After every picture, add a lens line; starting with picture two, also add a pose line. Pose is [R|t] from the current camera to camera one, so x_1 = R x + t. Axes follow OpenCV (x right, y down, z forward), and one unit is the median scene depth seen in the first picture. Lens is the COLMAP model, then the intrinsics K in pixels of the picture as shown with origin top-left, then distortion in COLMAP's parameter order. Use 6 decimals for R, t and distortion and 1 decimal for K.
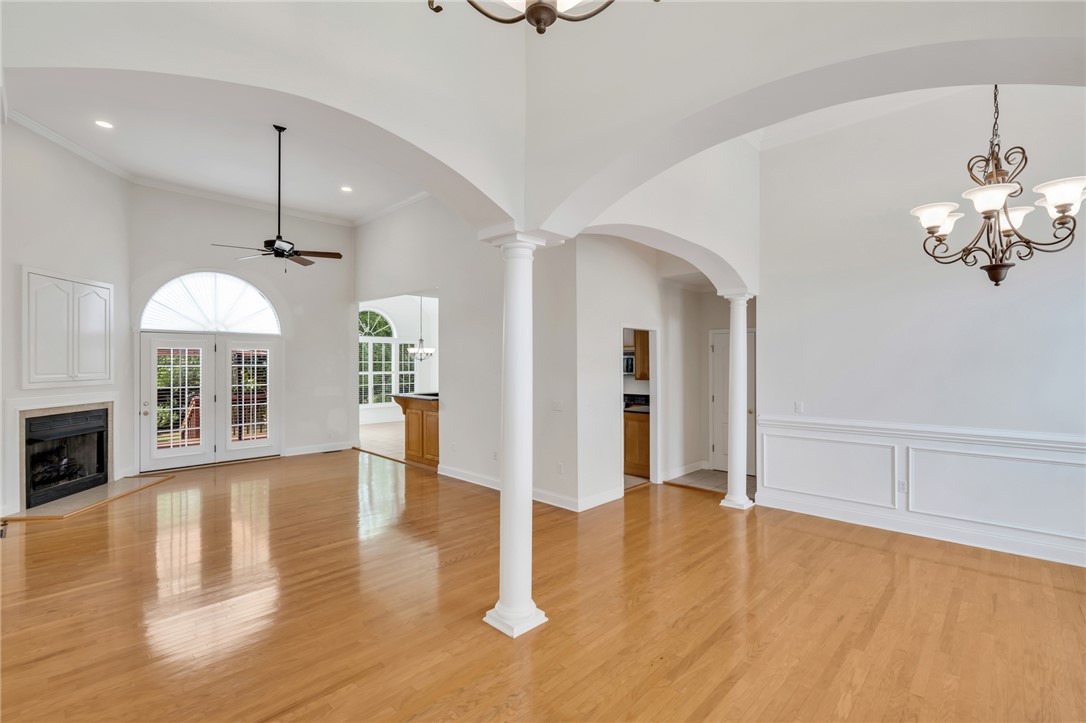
lens RADIAL K [[487.6, 0, 536.9], [0, 487.6, 367.6], [0, 0, 1]] dist [-0.000856, 0.001330]
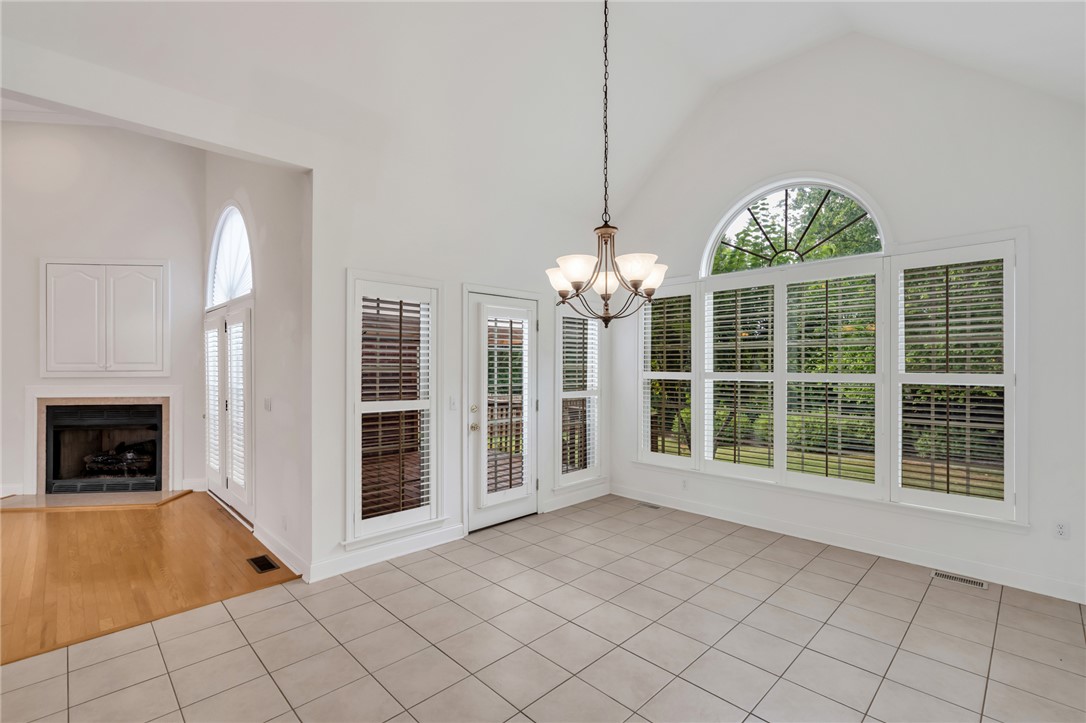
lens RADIAL K [[487.6, 0, 536.9], [0, 487.6, 367.6], [0, 0, 1]] dist [-0.000856, 0.001330]
pose [[-0.010619, 0.000181, -0.999944, -0.024955], [-0.006611, 0.999978, 0.000252, 0.013722], [0.999922, 0.006613, -0.010617, 1.707177]]
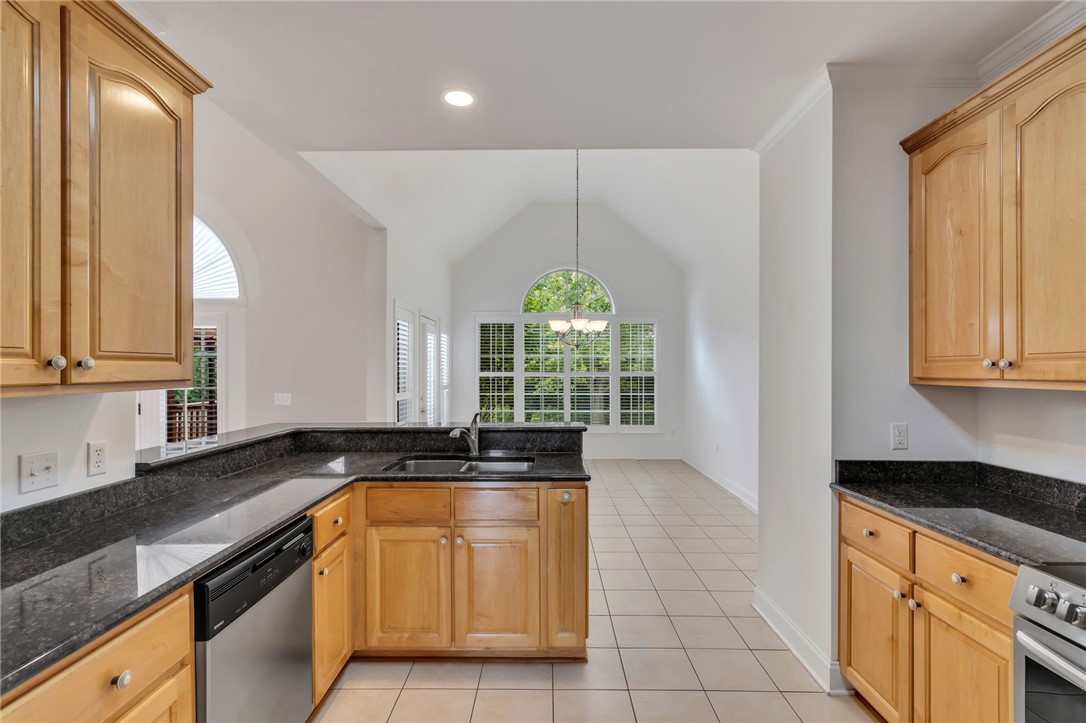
lens RADIAL K [[486.6, 0, 543.0], [0, 486.6, 361.5], [0, 0, 1]] dist [-0.003655, -0.000246]
pose [[0.704011, -0.005179, -0.710170, 0.132961], [-0.013605, 0.999692, -0.020778, 0.019302], [0.710058, 0.024290, 0.703724, 1.125408]]
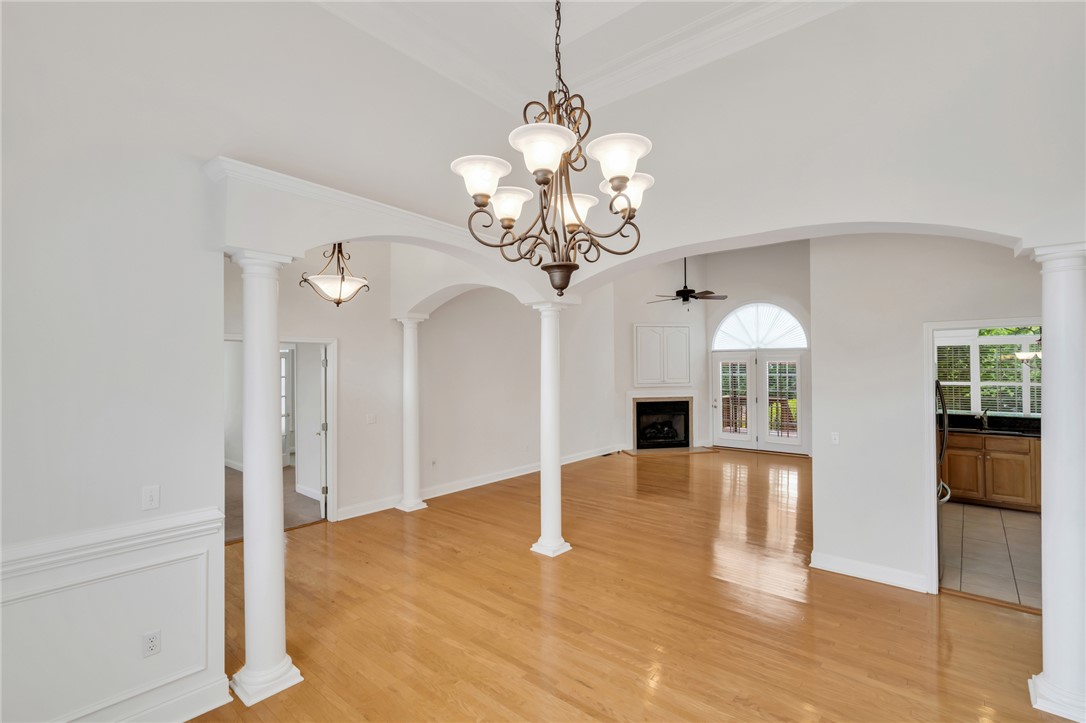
lens RADIAL K [[486.6, 0, 543.0], [0, 486.6, 361.5], [0, 0, 1]] dist [-0.003655, -0.000246]
pose [[0.069305, -0.011320, -0.997531, 0.715630], [0.000957, 0.999936, -0.011281, -0.030638], [0.997595, -0.000173, 0.069311, 0.409444]]
